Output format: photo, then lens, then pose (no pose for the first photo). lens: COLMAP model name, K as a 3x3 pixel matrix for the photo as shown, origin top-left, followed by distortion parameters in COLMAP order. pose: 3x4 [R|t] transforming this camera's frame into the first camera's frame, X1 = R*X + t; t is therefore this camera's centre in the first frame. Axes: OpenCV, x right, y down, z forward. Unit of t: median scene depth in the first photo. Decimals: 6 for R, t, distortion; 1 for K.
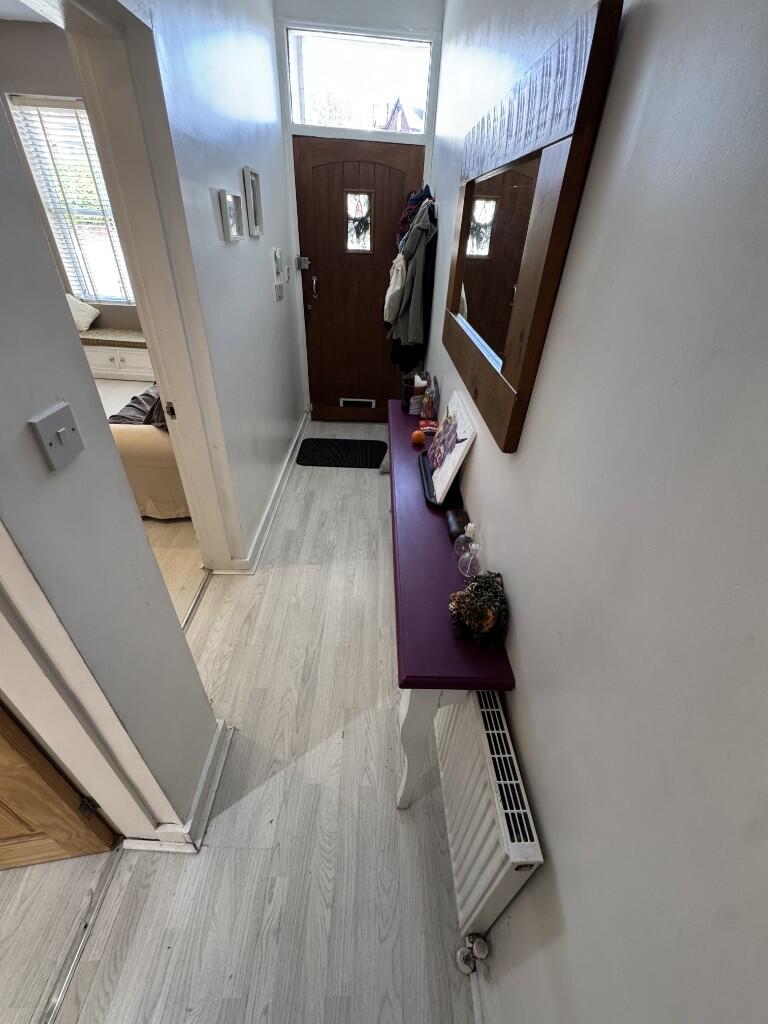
lens RADIAL K [[412.9, 0, 387.5], [0, 412.9, 511.5], [0, 0, 1]] dist [-0.001949, -0.000222]
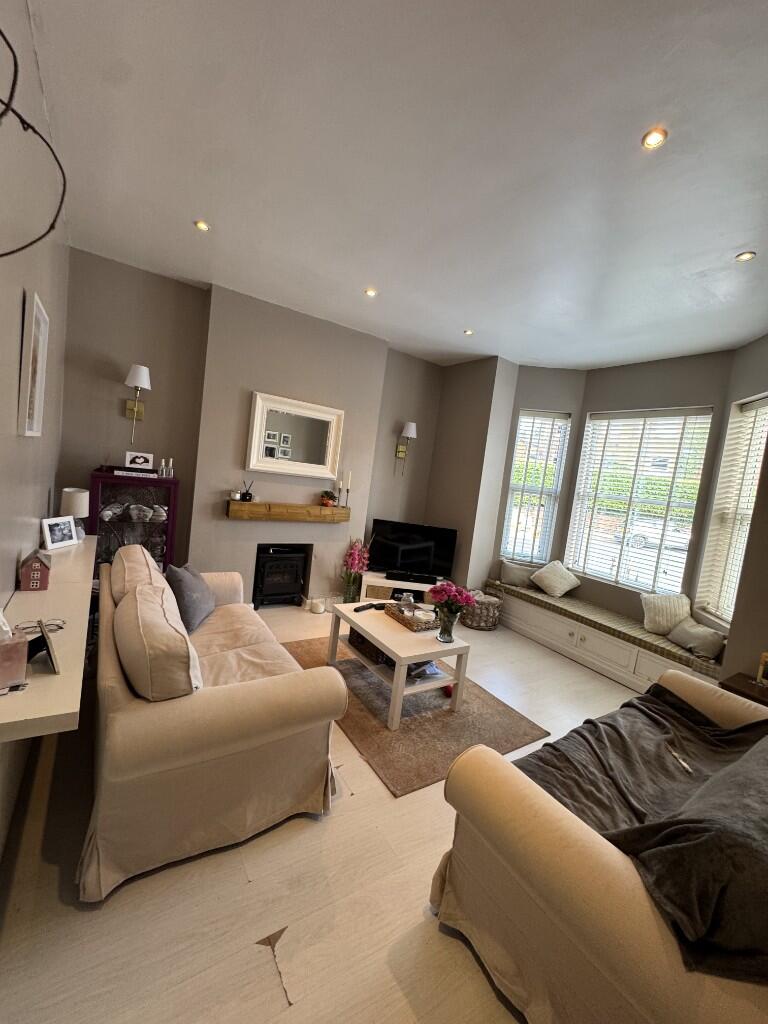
lens RADIAL K [[412.9, 0, 384.9], [0, 412.9, 506.8], [0, 0, 1]] dist [-0.001949, -0.000222]
pose [[0.544970, 0.085736, -0.834061, -0.192044], [-0.558059, 0.779504, -0.284505, -0.117691], [0.625762, 0.620502, 0.472652, 0.196331]]
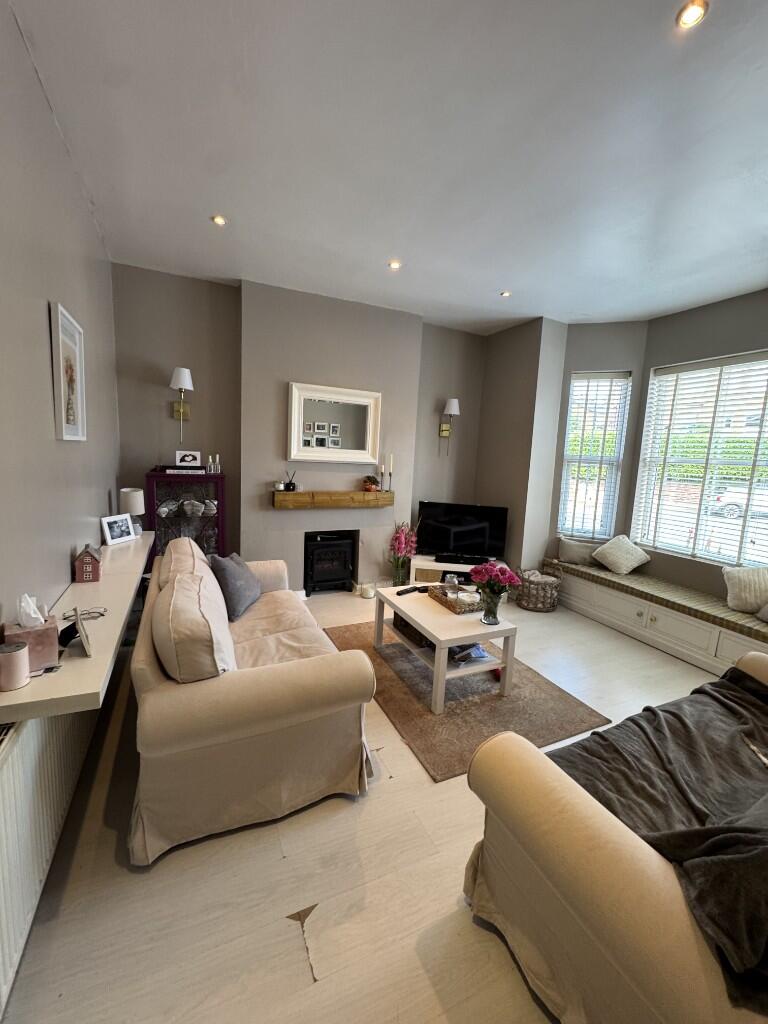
lens RADIAL K [[412.9, 0, 383.6], [0, 412.9, 507.6], [0, 0, 1]] dist [-0.001949, -0.000222]
pose [[0.416722, 0.087671, -0.904796, -0.186106], [-0.544838, 0.820837, -0.171400, -0.138290], [0.727664, 0.564393, 0.389828, 0.235626]]
